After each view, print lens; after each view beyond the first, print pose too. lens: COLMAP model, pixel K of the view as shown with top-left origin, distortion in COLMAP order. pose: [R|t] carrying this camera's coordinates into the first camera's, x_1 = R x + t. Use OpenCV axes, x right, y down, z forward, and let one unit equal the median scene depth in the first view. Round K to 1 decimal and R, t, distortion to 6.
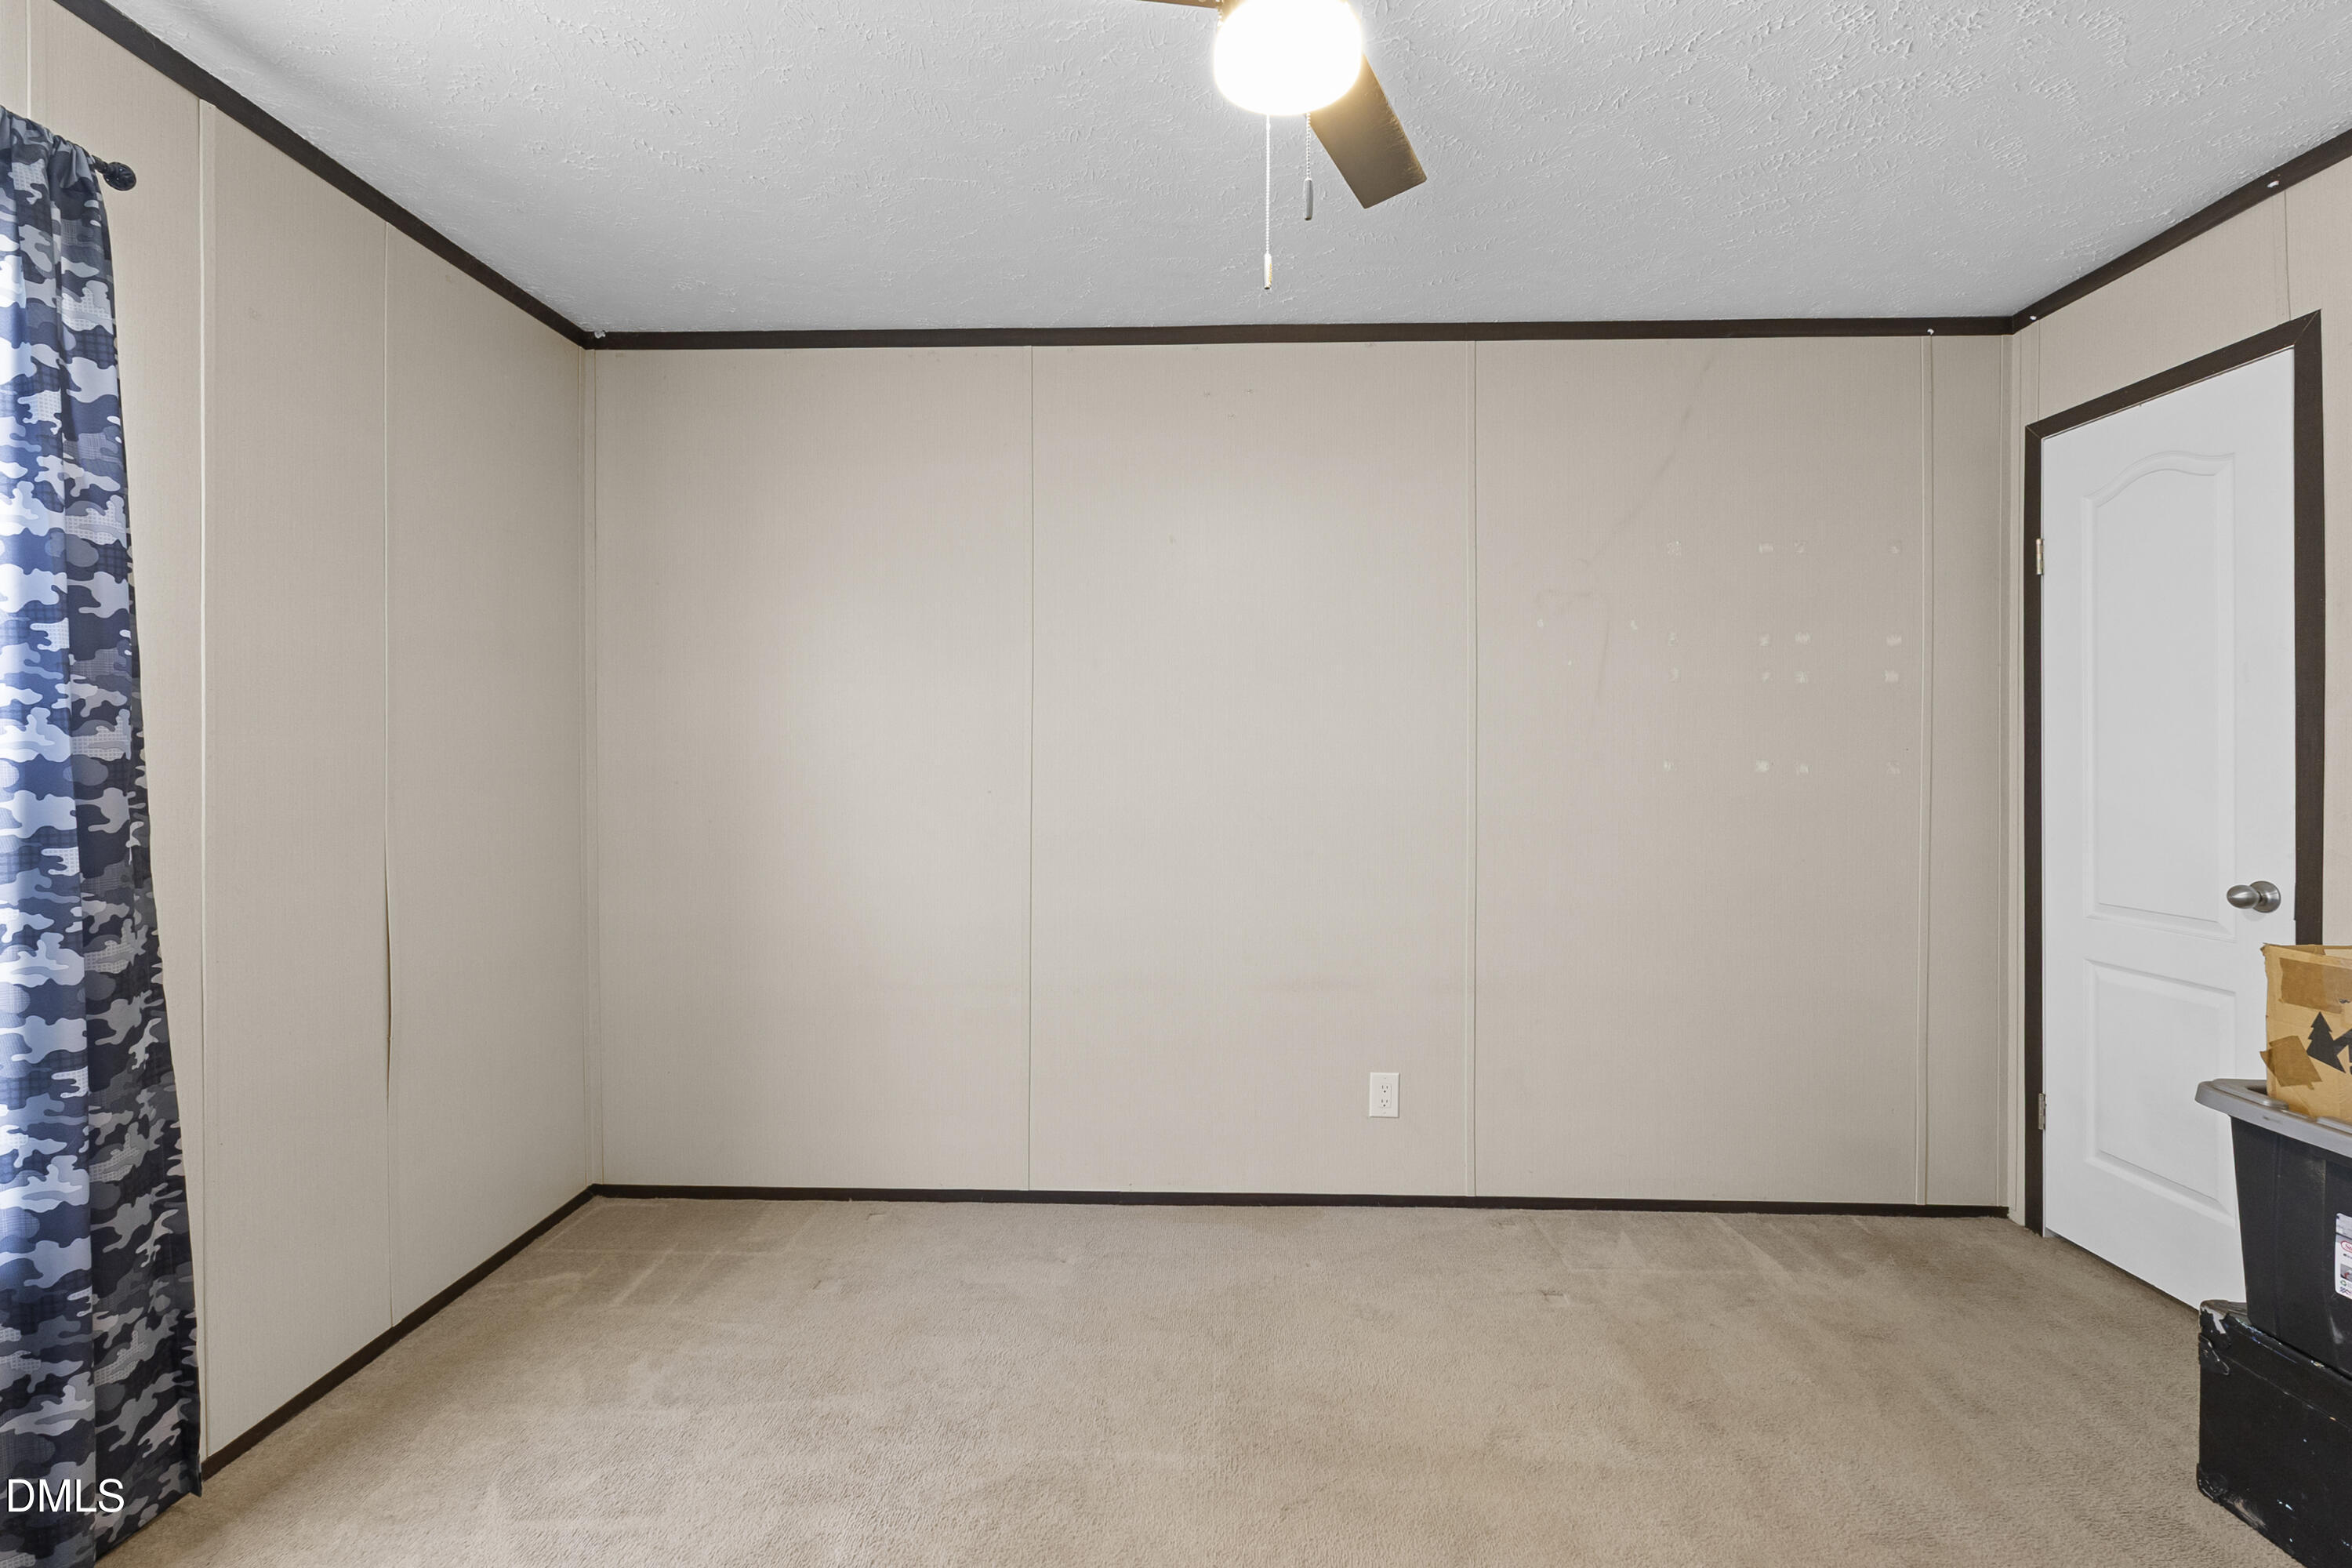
lens RADIAL K [[1059.7, 0, 1172.1], [0, 1059.7, 772.6], [0, 0, 1]] dist [-0.005817, 0.000586]
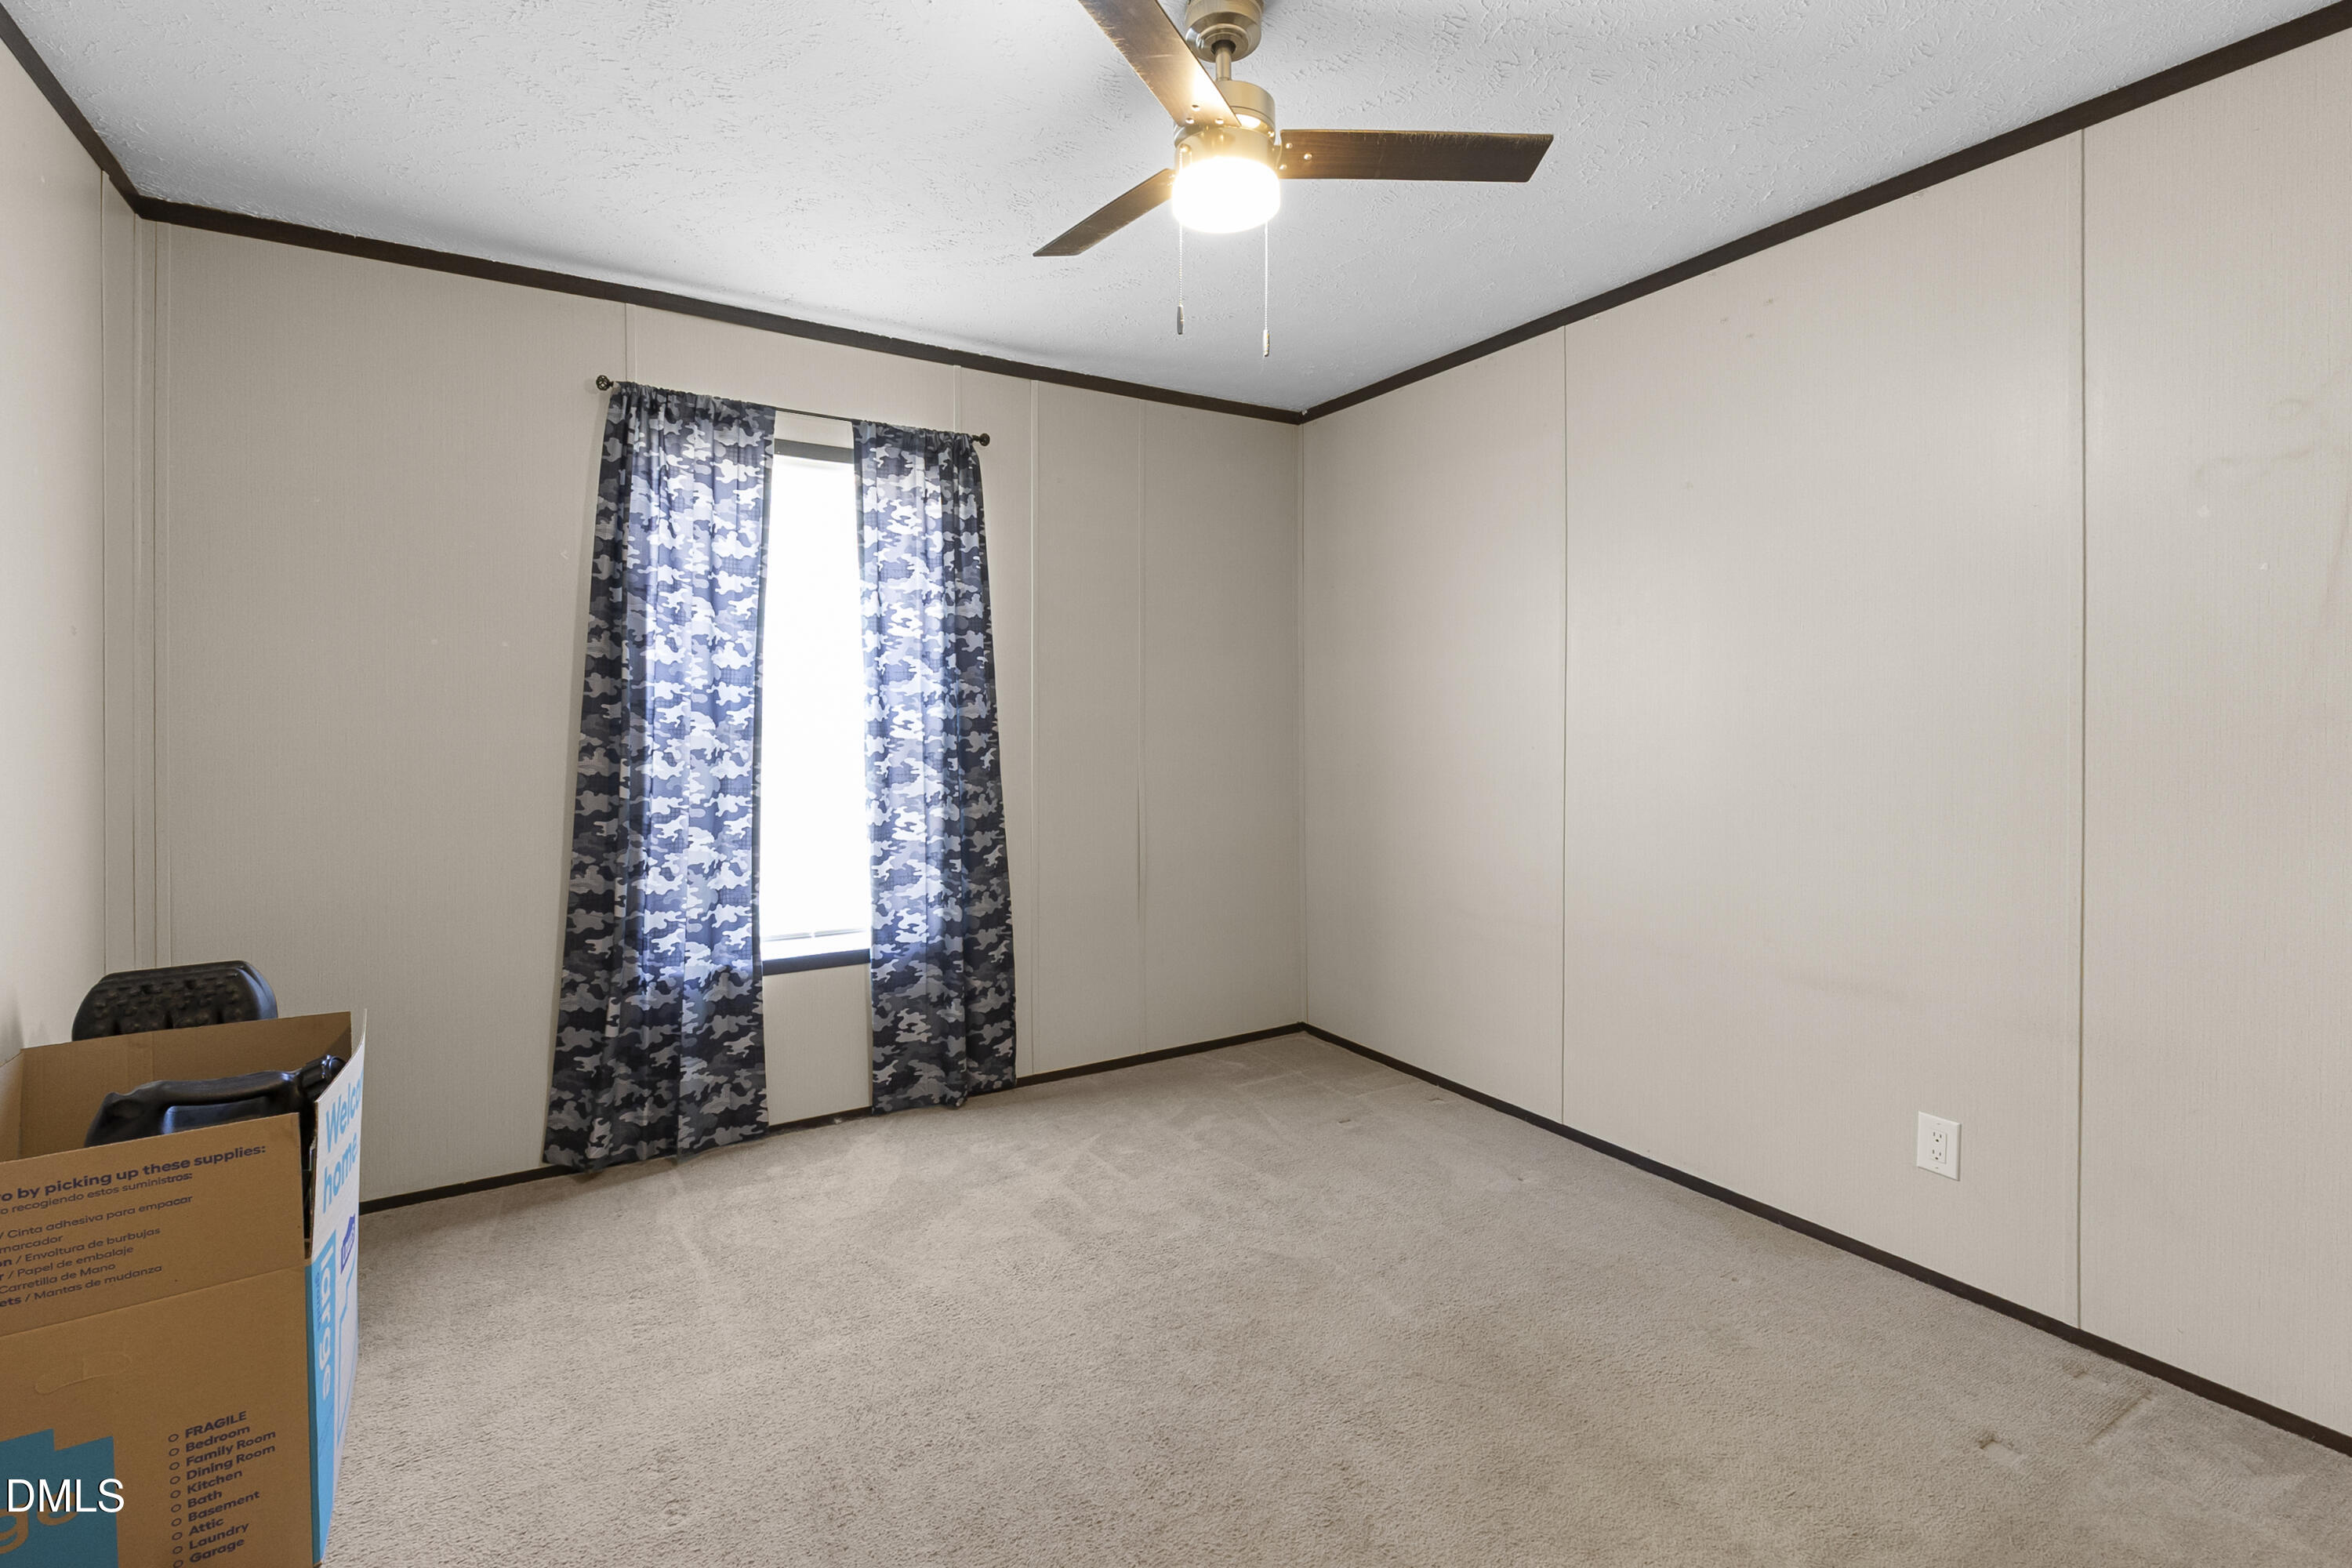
lens RADIAL K [[1059.7, 0, 1149.5], [0, 1059.7, 745.6], [0, 0, 1]] dist [-0.005817, 0.000586]
pose [[0.530983, 0.021493, -0.847110, 0.931183], [-0.010480, 0.999768, 0.018798, -0.000649], [0.847317, -0.001104, 0.531086, 0.152303]]
